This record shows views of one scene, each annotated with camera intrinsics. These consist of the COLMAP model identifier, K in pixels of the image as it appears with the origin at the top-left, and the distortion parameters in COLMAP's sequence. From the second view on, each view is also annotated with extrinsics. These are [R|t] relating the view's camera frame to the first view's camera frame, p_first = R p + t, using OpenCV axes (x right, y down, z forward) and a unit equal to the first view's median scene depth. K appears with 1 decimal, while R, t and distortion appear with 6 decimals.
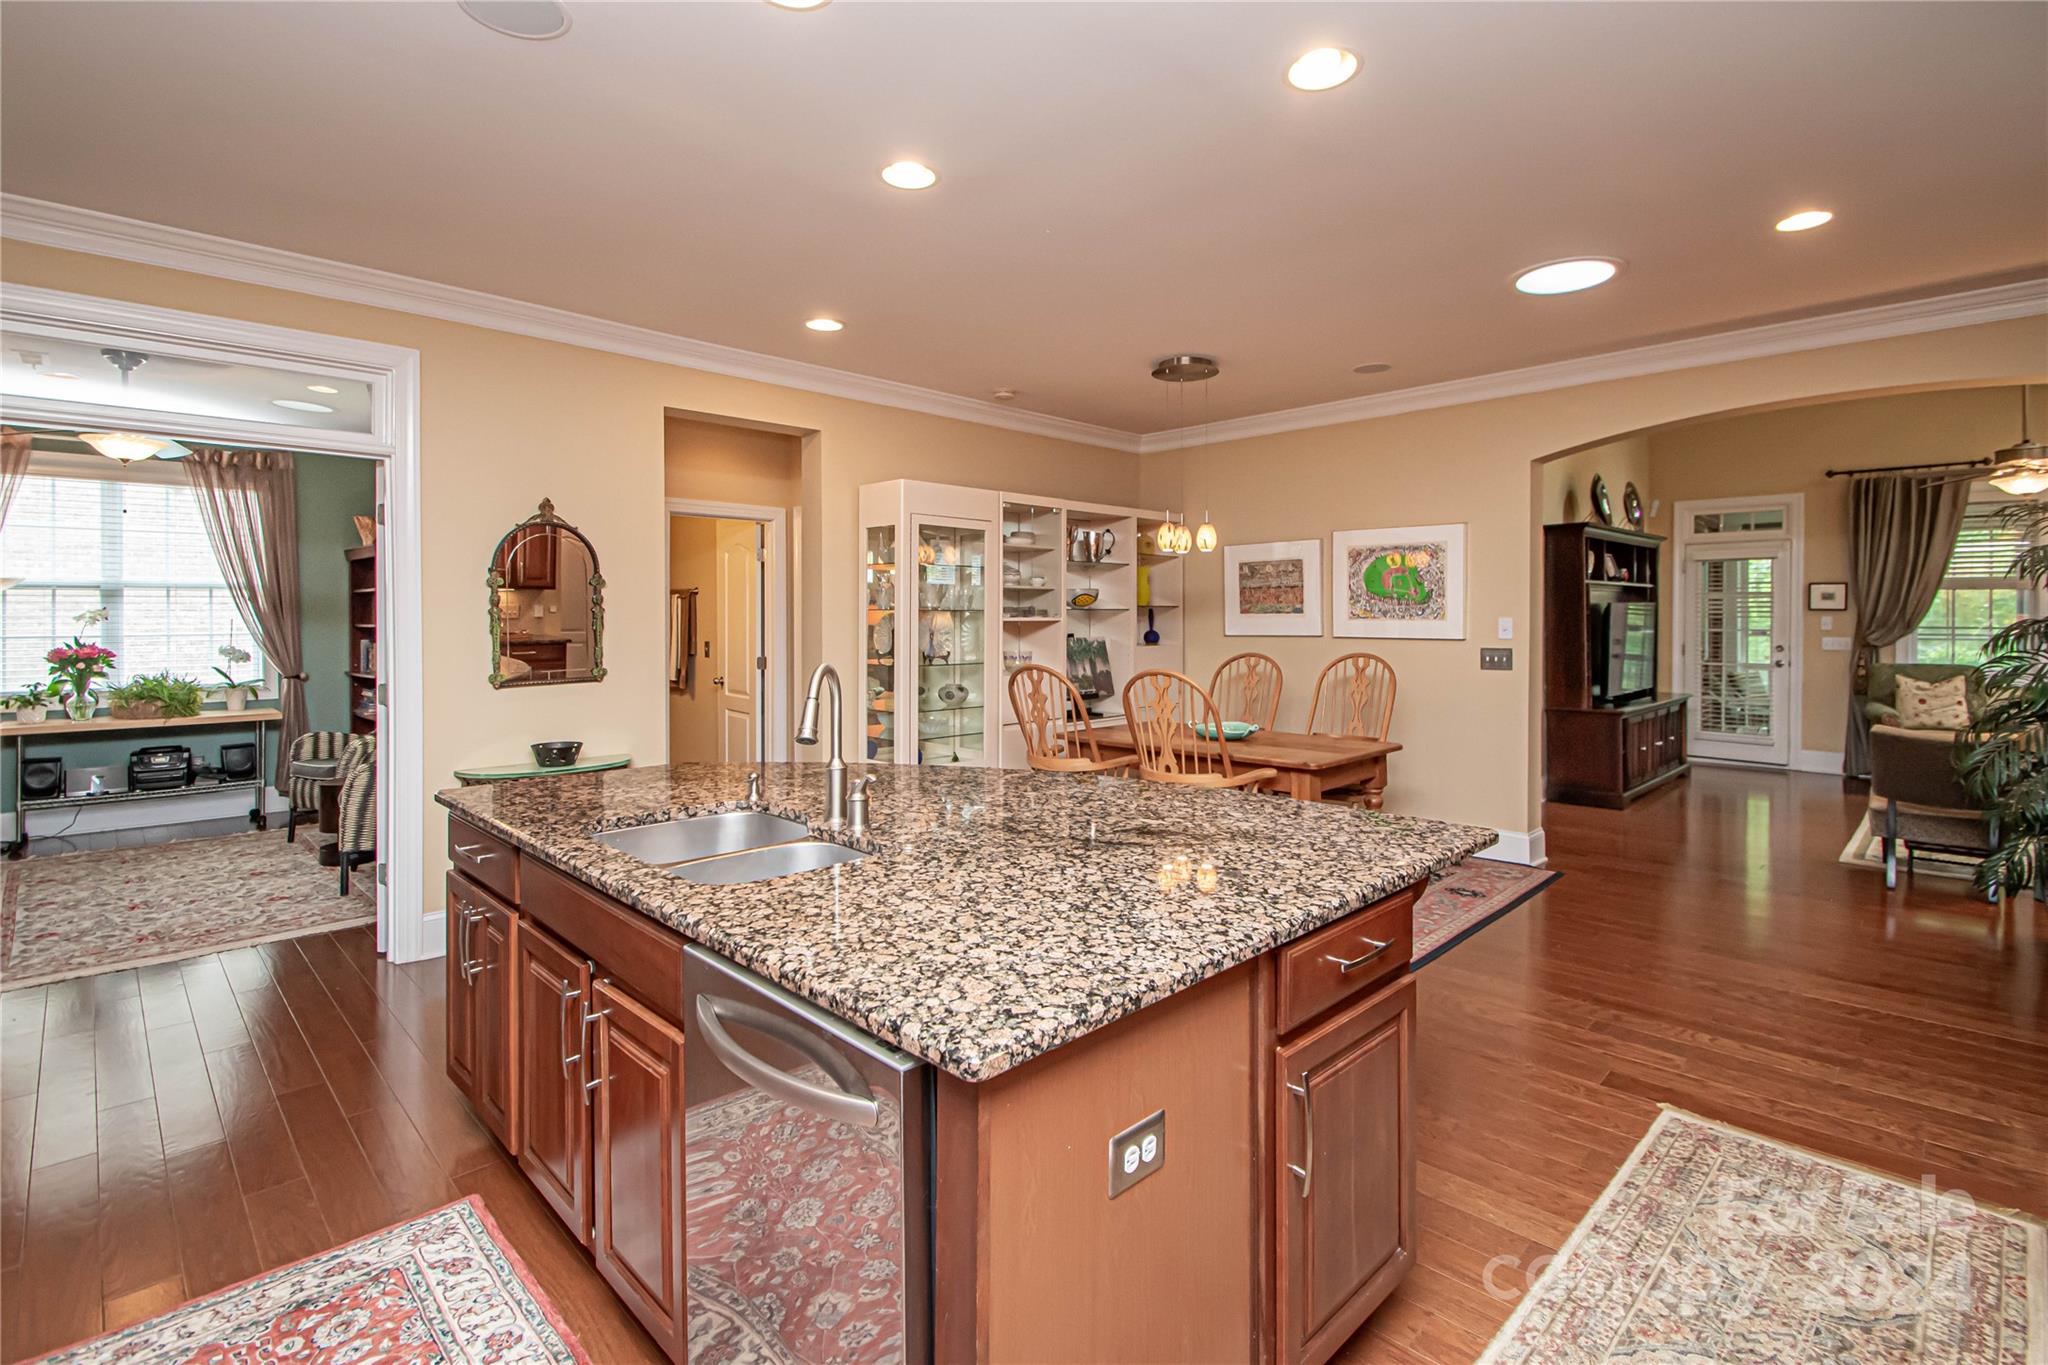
lens RADIAL K [[939.4, 0, 1028.0], [0, 939.4, 609.9], [0, 0, 1]] dist [-0.013012, -0.000648]
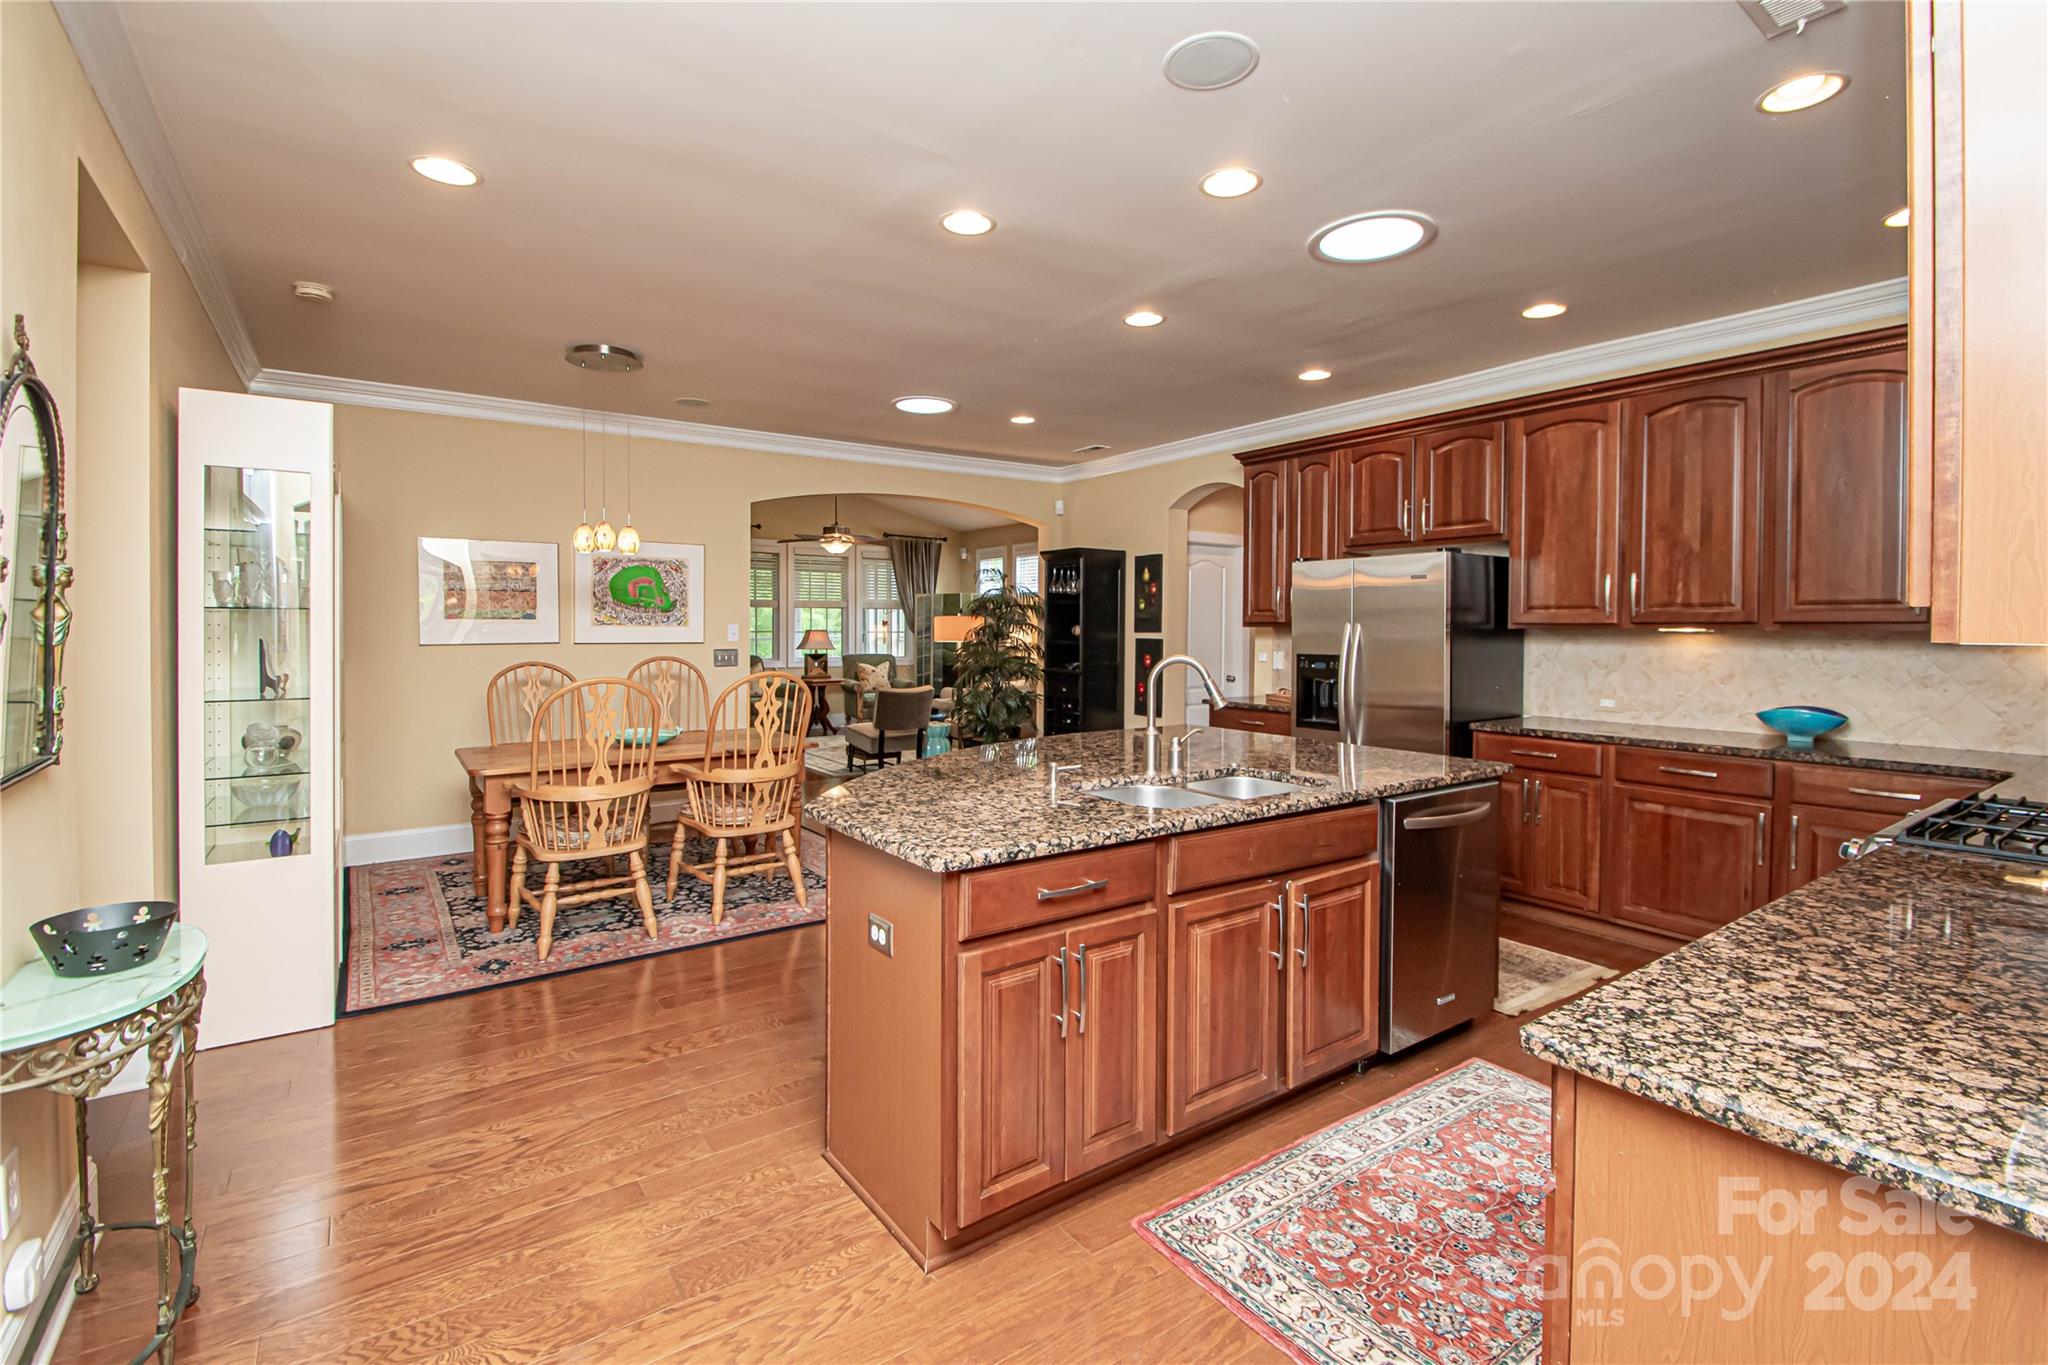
lens RADIAL K [[939.4, 0, 1009.7], [0, 939.4, 648.4], [0, 0, 1]] dist [-0.013012, -0.000648]
pose [[0.182545, -0.020541, 0.982983, -0.646490], [-0.009465, 0.999699, 0.022648, 0.008408], [-0.983152, -0.013438, 0.182296, 0.399701]]
